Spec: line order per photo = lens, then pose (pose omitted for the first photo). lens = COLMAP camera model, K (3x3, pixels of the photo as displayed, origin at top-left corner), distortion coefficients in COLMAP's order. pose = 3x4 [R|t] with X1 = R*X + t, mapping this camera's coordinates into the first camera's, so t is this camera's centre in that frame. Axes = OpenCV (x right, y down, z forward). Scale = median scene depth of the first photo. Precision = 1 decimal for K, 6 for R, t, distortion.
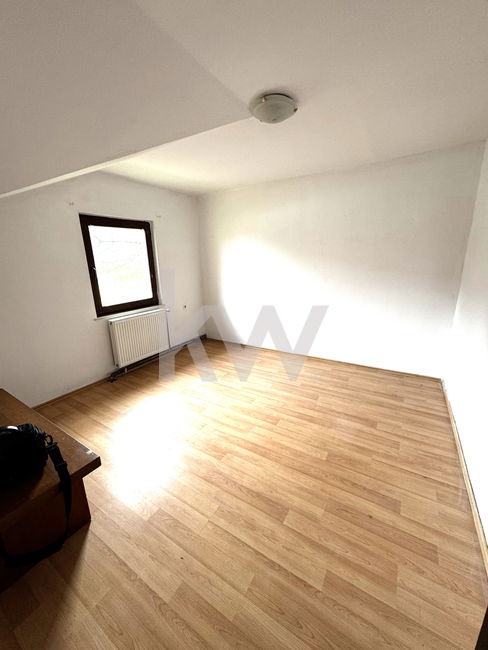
lens RADIAL K [[260.4, 0, 244.5], [0, 260.4, 324.8], [0, 0, 1]] dist [0.001342, 0.000068]
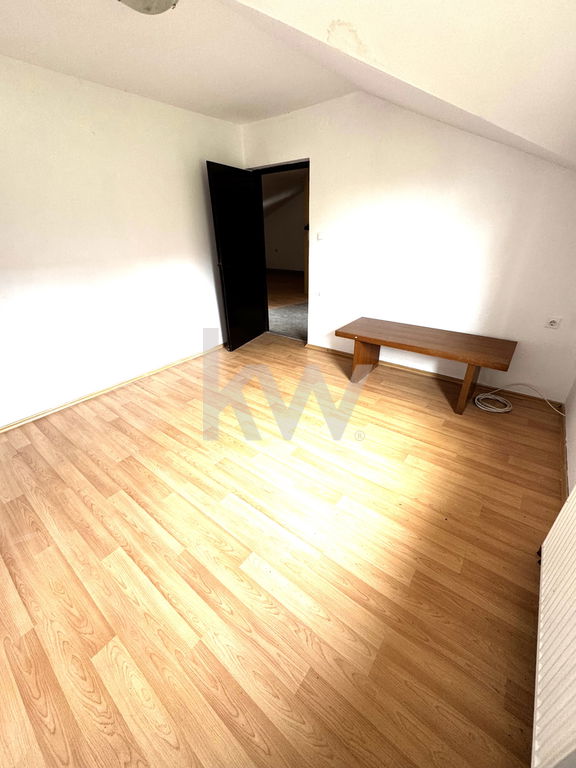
lens RADIAL K [[306.9, 0, 287.6], [0, 306.9, 384.3], [0, 0, 1]] dist [-0.000864, 0.000061]
pose [[-0.993099, 0.000075, 0.117276, -0.245548], [0.078231, 0.745425, 0.661983, -0.380807], [-0.087371, 0.666590, -0.740287, 1.544268]]
